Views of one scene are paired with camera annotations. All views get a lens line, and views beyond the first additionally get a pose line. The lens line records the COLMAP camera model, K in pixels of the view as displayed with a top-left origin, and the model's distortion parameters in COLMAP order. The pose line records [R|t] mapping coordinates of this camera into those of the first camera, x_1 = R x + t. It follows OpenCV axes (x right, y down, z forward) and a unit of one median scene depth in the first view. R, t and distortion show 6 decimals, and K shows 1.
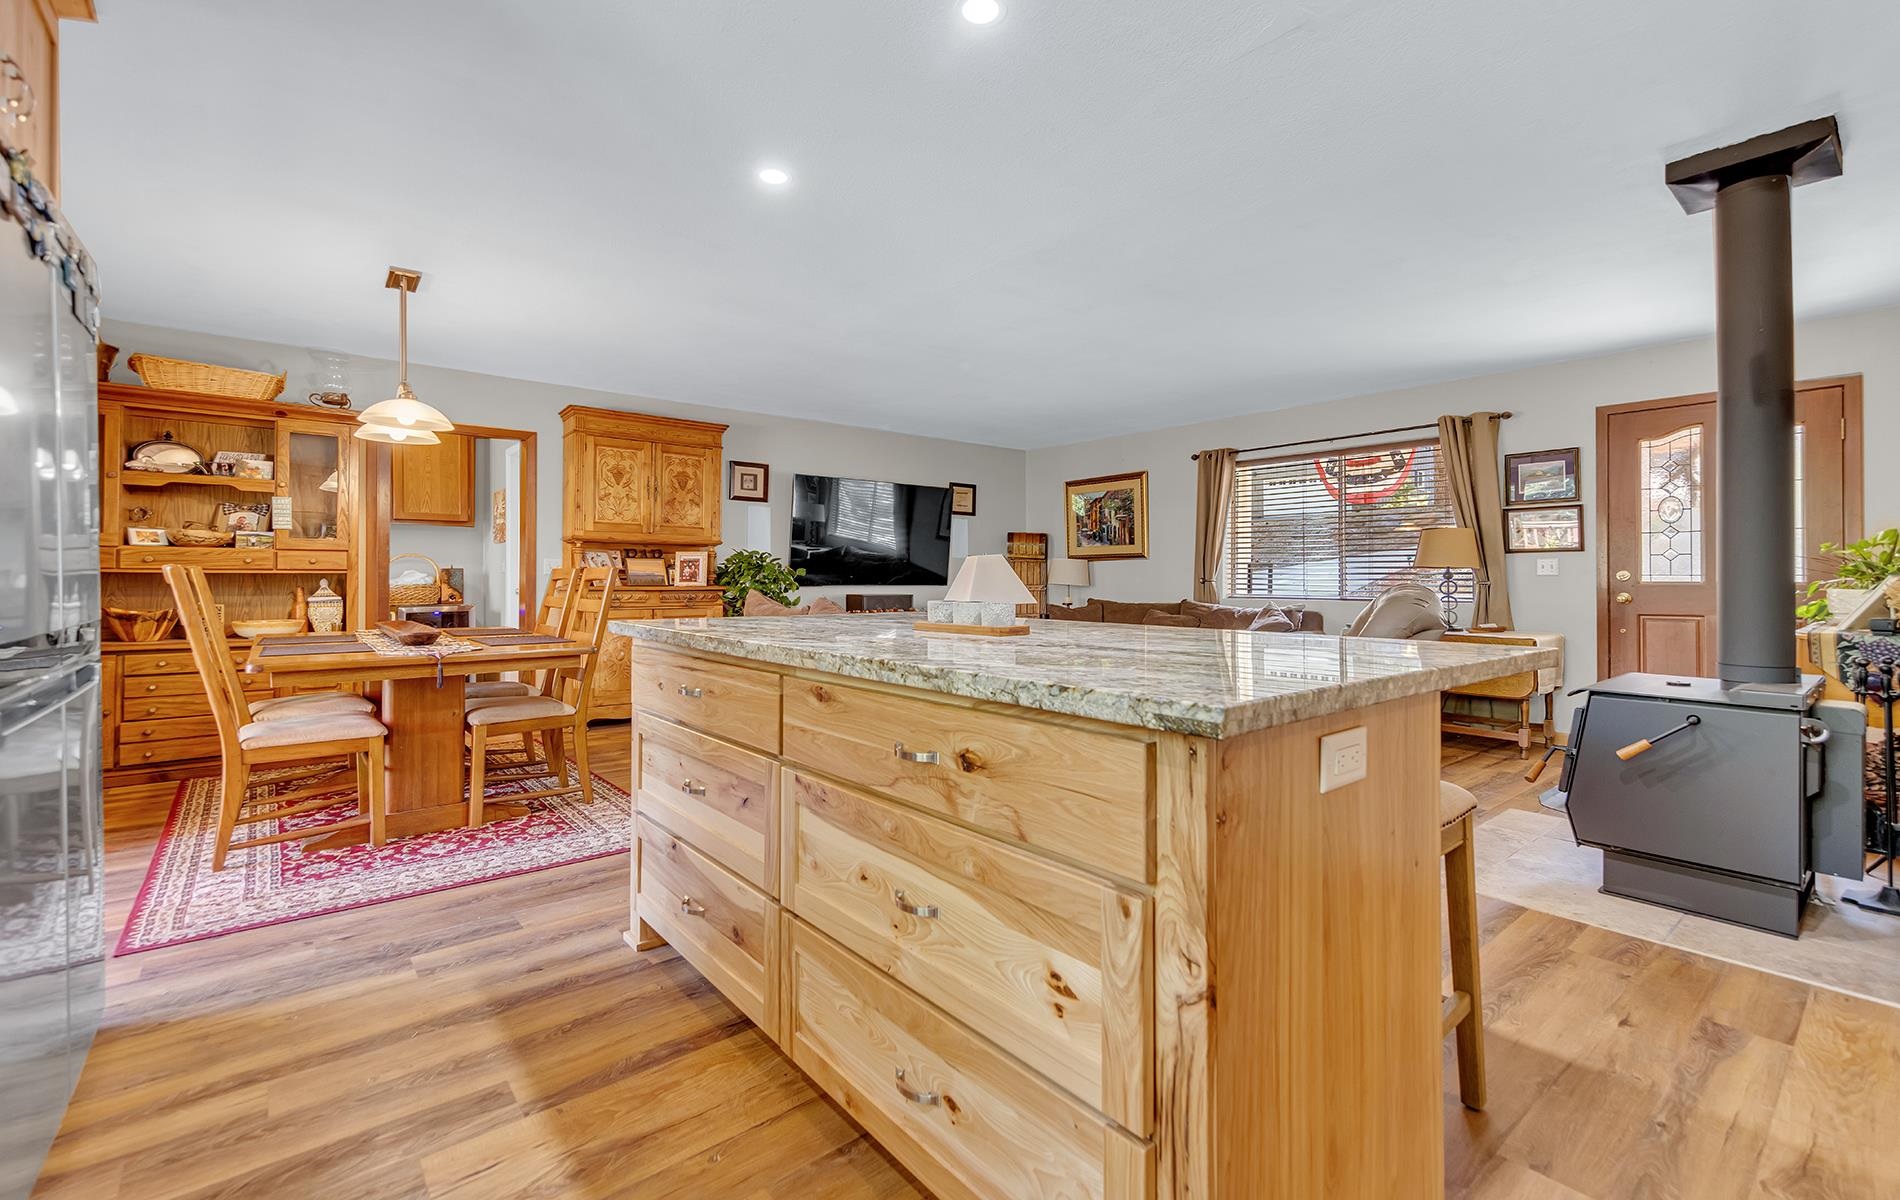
lens RADIAL K [[817.6, 0, 955.2], [0, 817.6, 567.9], [0, 0, 1]] dist [0.021304, 0.000008]
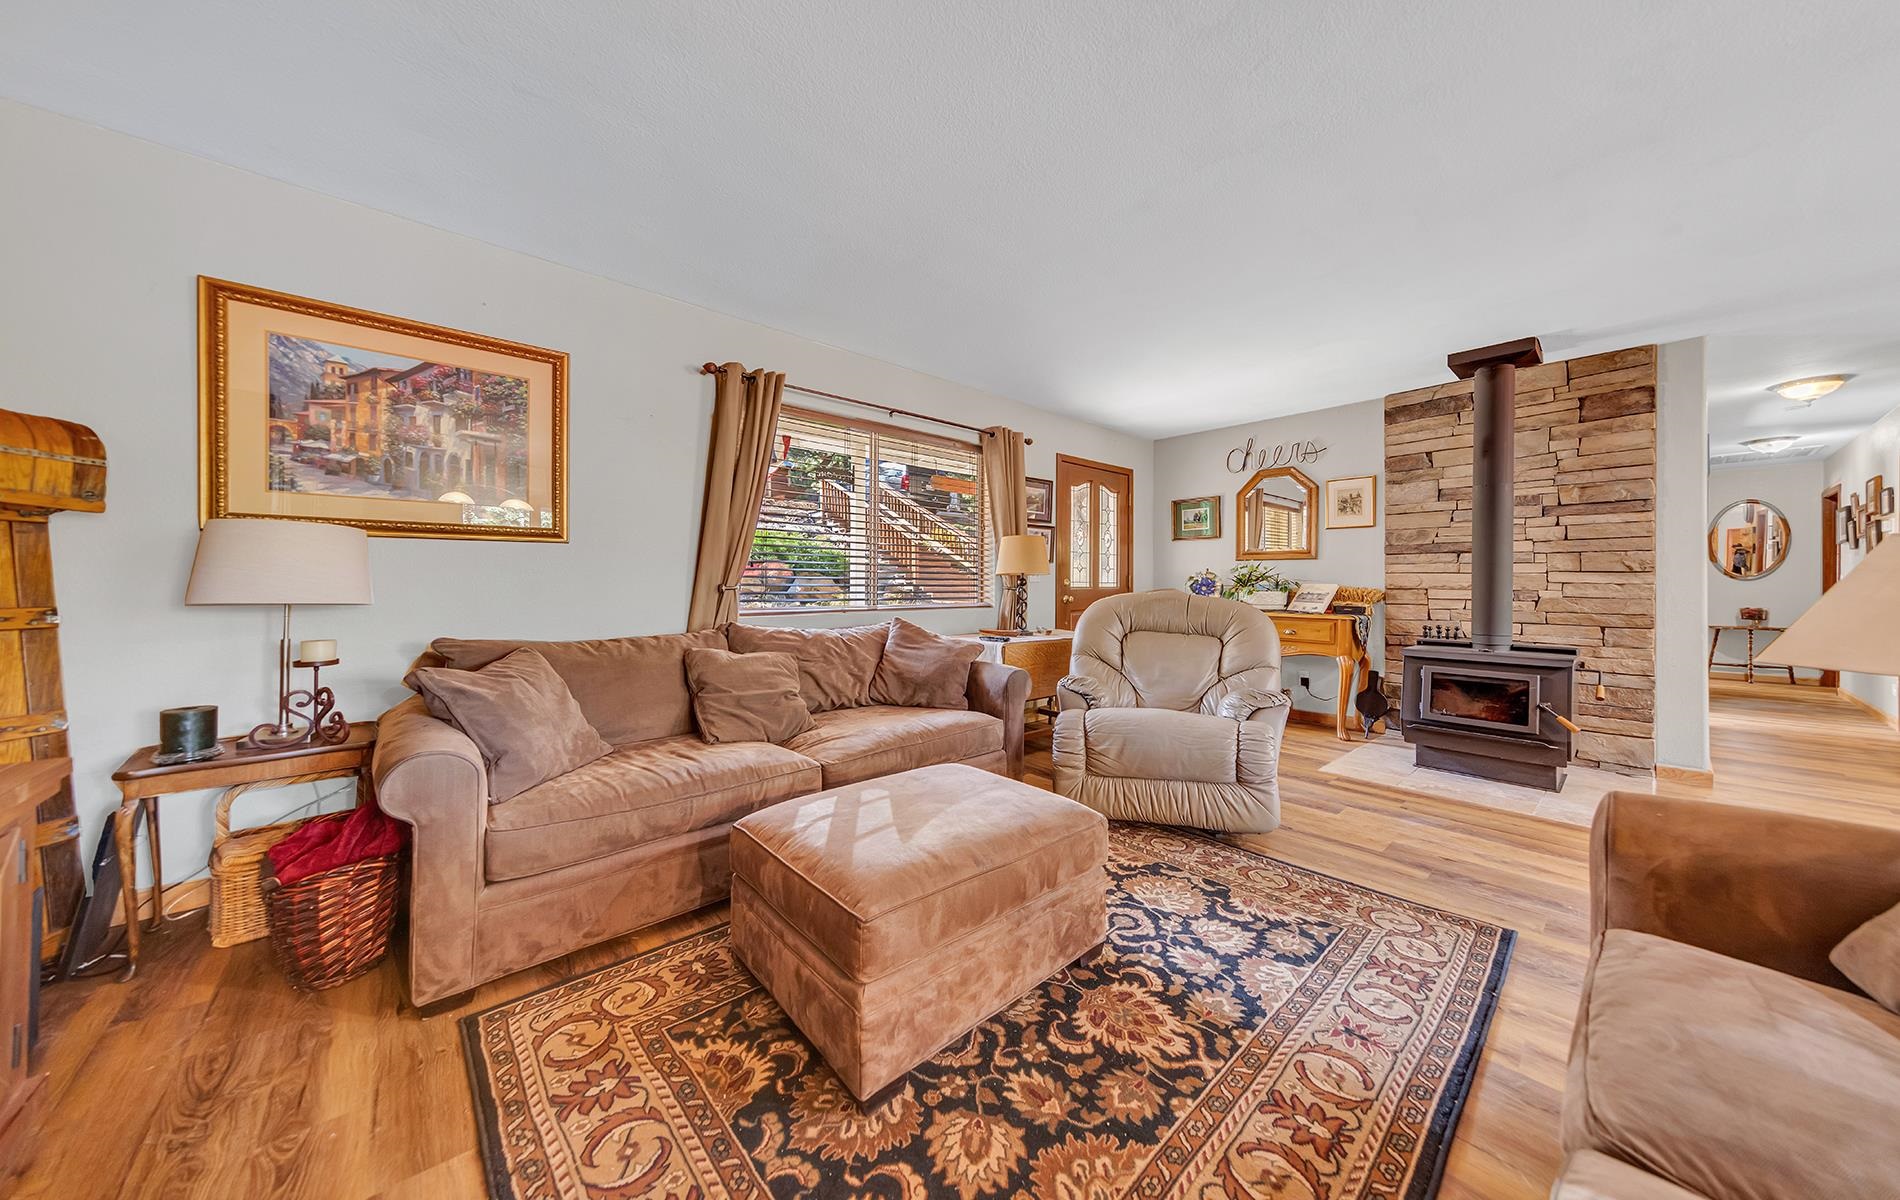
lens RADIAL K [[614.5, 0, 953.3], [0, 614.5, 583.4], [0, 0, 1]] dist [0.014187, 0.000007]
pose [[-0.030211, -0.005541, 0.999528, -0.157525], [-0.017970, 0.999826, 0.004999, 0.007640], [-0.999382, -0.017810, -0.030305, 1.009582]]
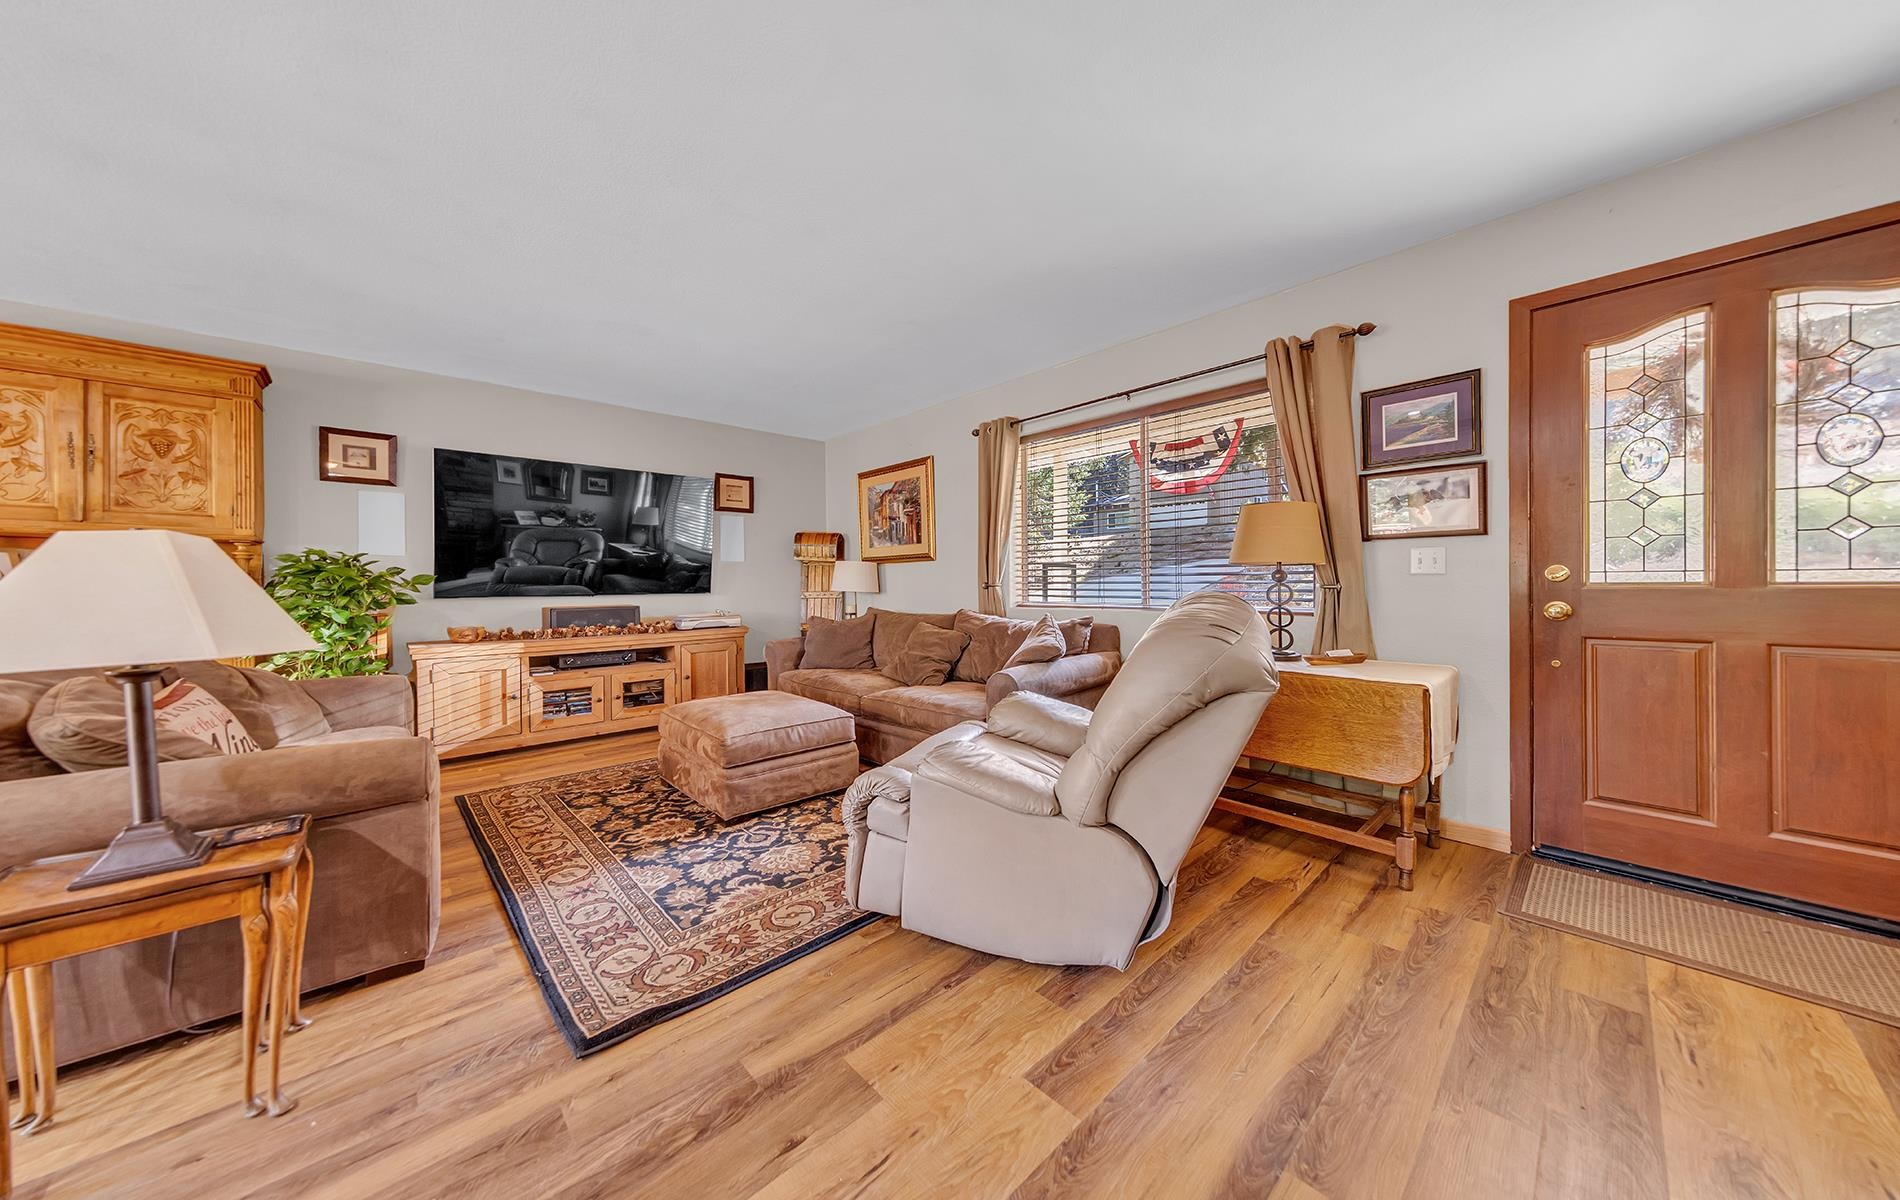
lens RADIAL K [[614.5, 0, 953.3], [0, 614.5, 583.4], [0, 0, 1]] dist [0.014187, 0.000007]
pose [[0.998623, -0.009942, 0.051512, 0.283208], [0.009218, 0.999856, 0.014283, 0.005156], [-0.051647, -0.013788, 0.998570, 0.471851]]
